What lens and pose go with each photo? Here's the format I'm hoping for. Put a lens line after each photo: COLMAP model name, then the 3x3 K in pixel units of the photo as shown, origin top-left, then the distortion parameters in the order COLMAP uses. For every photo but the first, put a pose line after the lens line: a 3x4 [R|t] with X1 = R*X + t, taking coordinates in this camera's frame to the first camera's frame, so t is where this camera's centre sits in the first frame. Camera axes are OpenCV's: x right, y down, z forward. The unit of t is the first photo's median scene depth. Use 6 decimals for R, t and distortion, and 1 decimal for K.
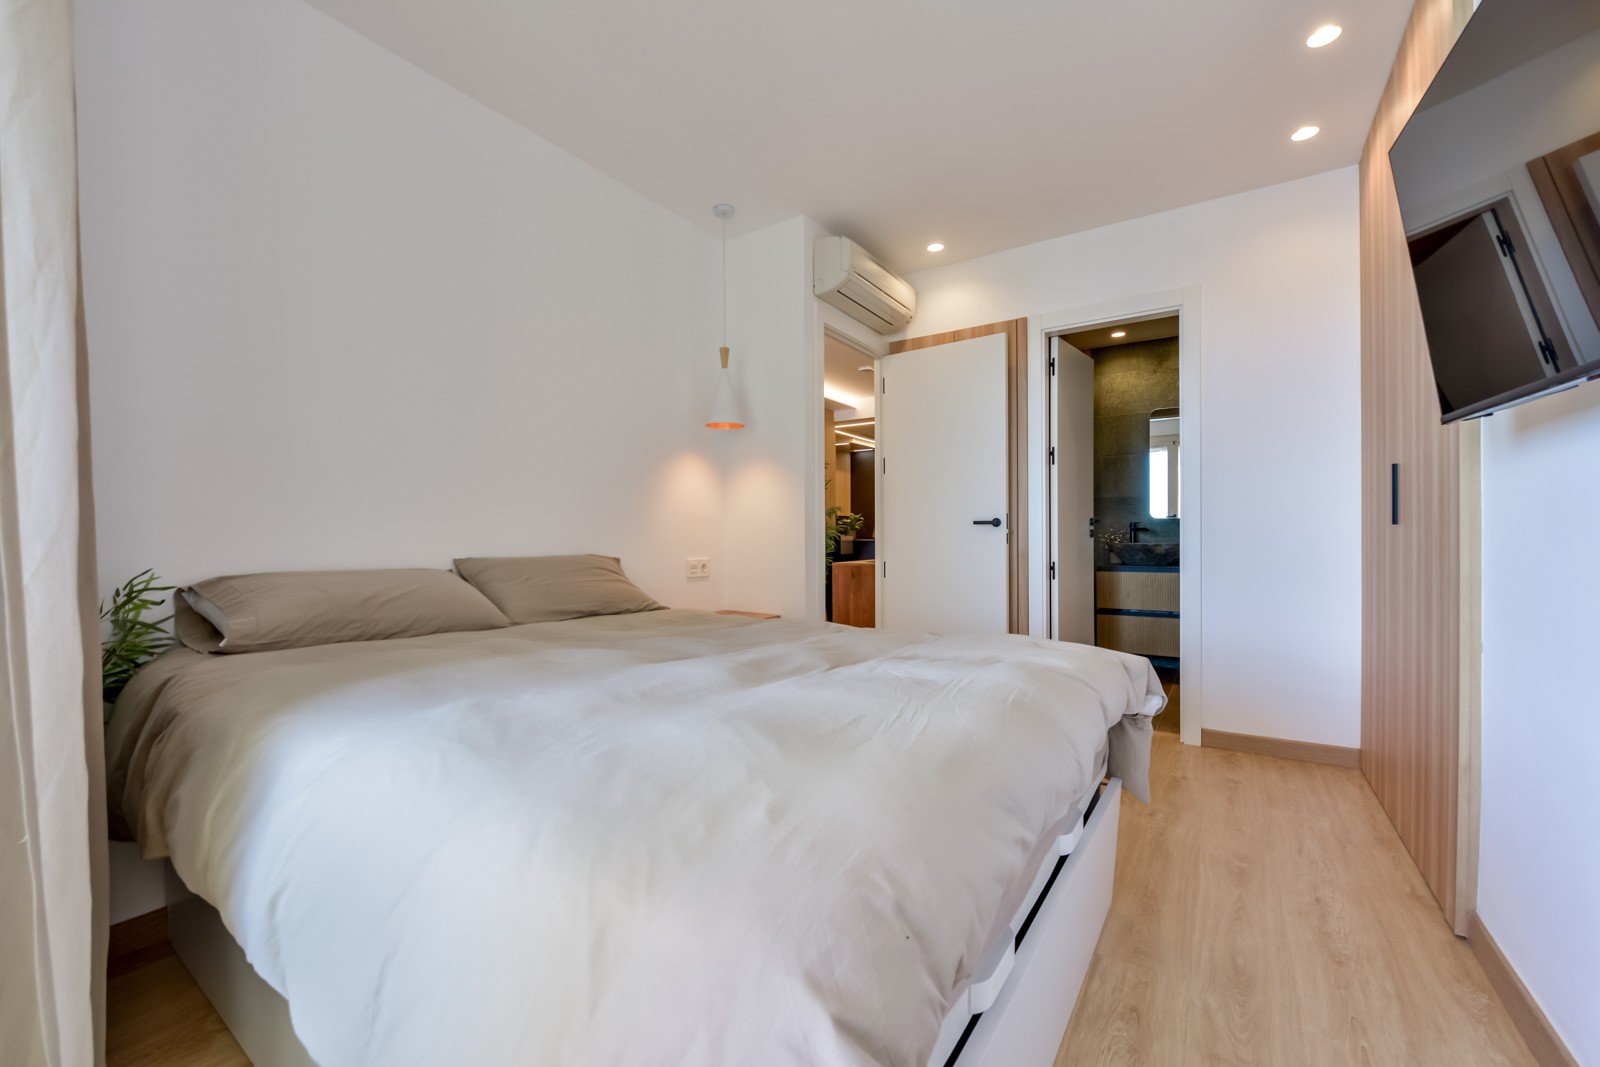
lens RADIAL K [[644.1, 0, 797.8], [0, 644.1, 537.9], [0, 0, 1]] dist [-0.009231, -0.000005]
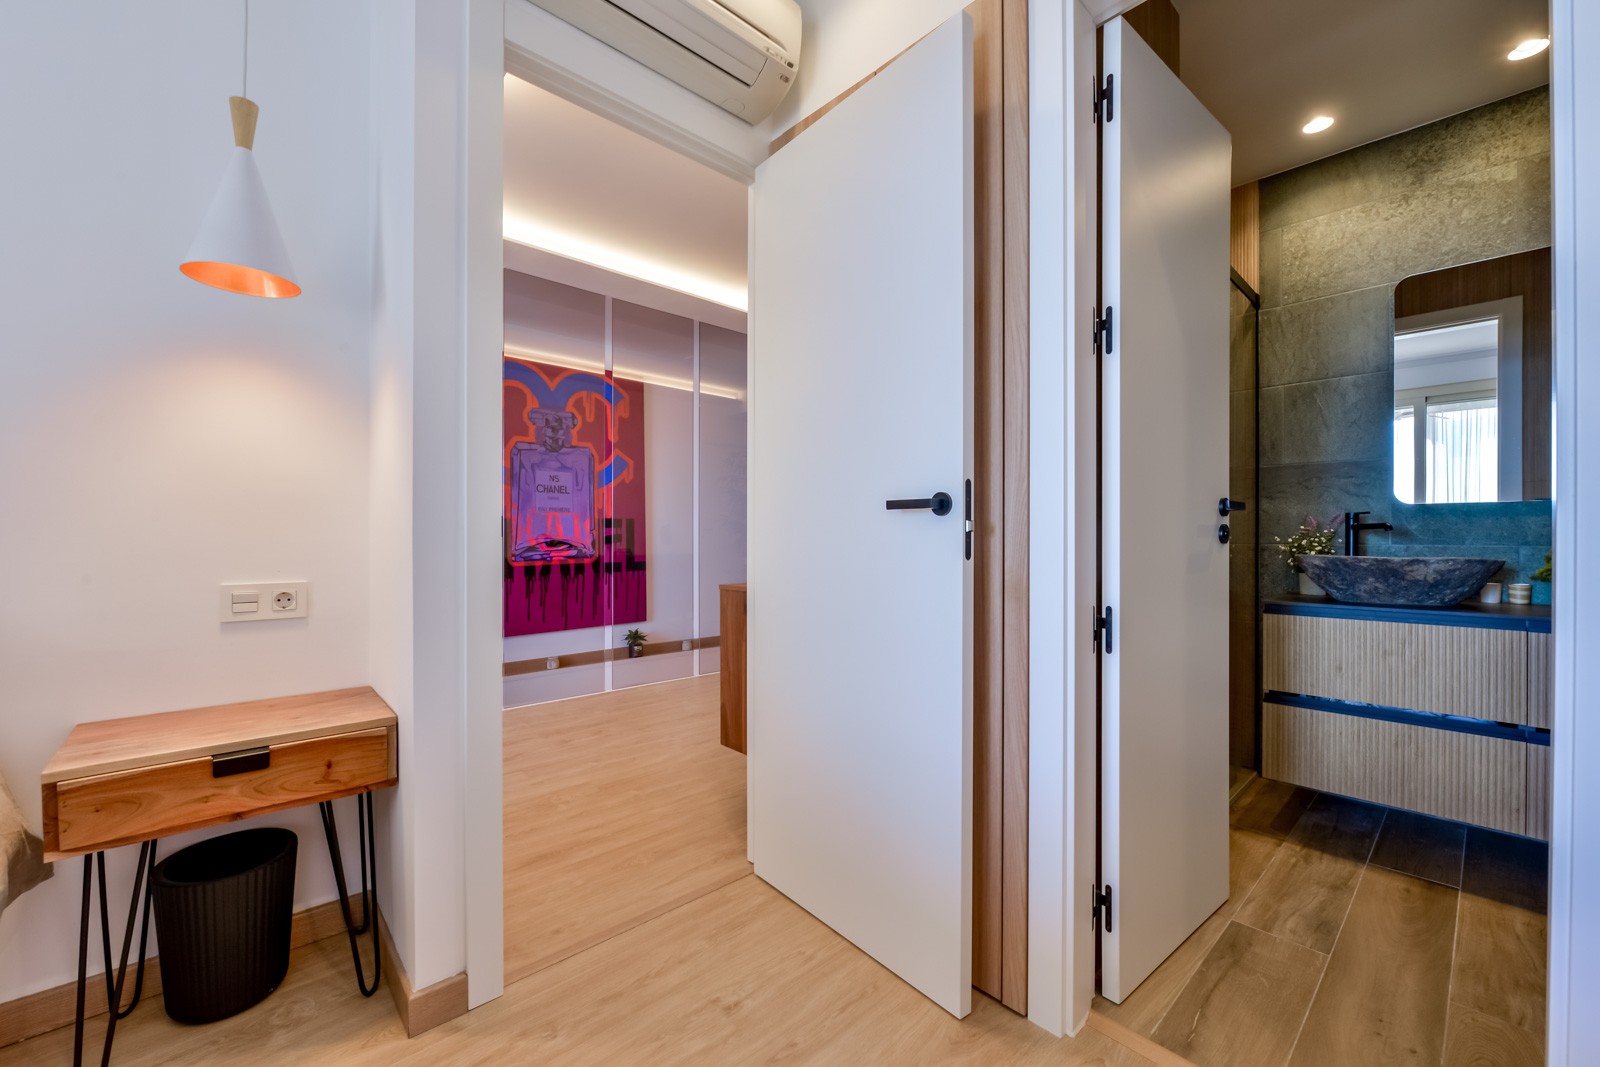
lens RADIAL K [[644.1, 0, 800.5], [0, 644.1, 536.0], [0, 0, 1]] dist [-0.009231, -0.000005]
pose [[0.972837, 0.006727, -0.231394, 0.273878], [-0.007410, 0.999970, -0.002080, -0.002733], [0.231373, 0.003738, 0.972858, 0.520812]]
